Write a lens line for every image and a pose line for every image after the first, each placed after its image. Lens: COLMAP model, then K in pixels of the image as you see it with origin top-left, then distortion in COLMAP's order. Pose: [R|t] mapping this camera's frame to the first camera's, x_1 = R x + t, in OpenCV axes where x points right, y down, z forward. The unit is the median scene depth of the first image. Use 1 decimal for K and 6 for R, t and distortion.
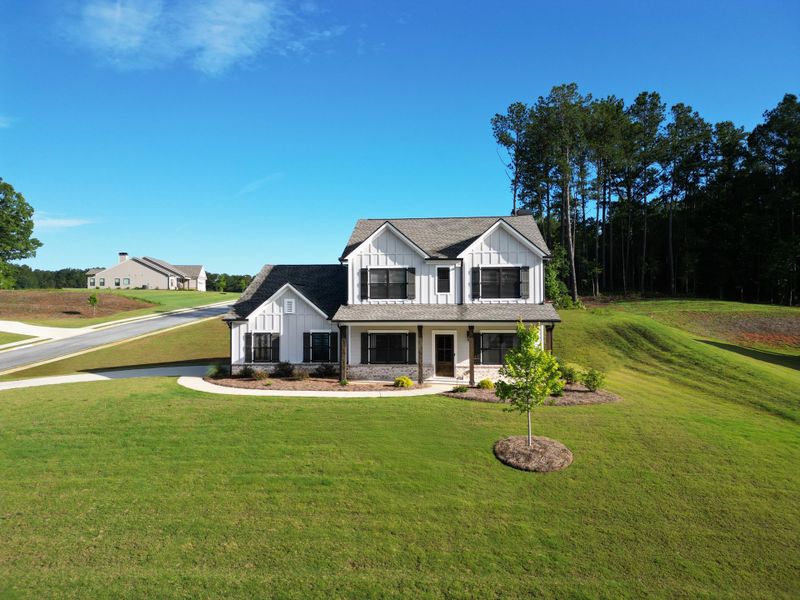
lens RADIAL K [[552.2, 0, 400.0], [0, 552.2, 300.0], [0, 0, 1]] dist [0.035419, 0.000374]
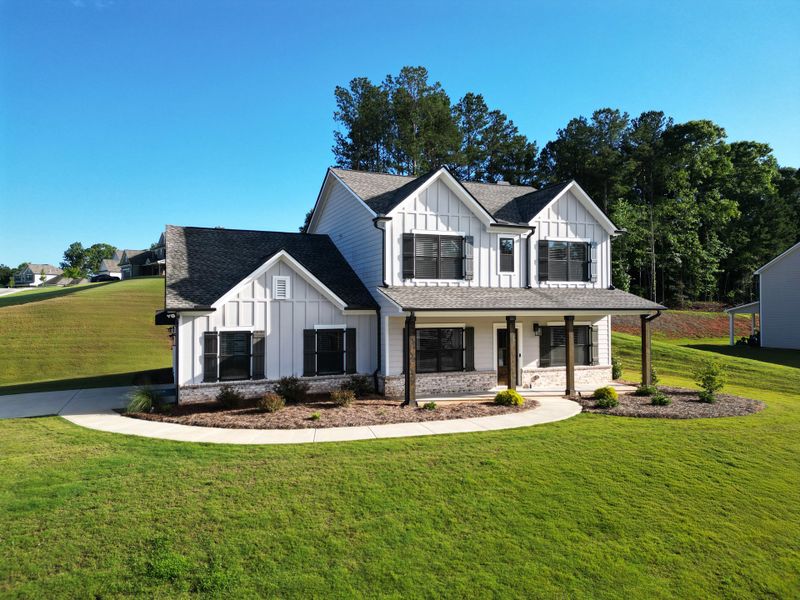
lens RADIAL K [[552.2, 0, 400.0], [0, 552.2, 300.0], [0, 0, 1]] dist [0.035419, 0.000374]
pose [[0.893366, 0.006979, 0.449276, -0.378205], [-0.008777, 0.999960, 0.001919, 0.023714], [-0.449244, -0.005658, 0.893391, 0.398974]]
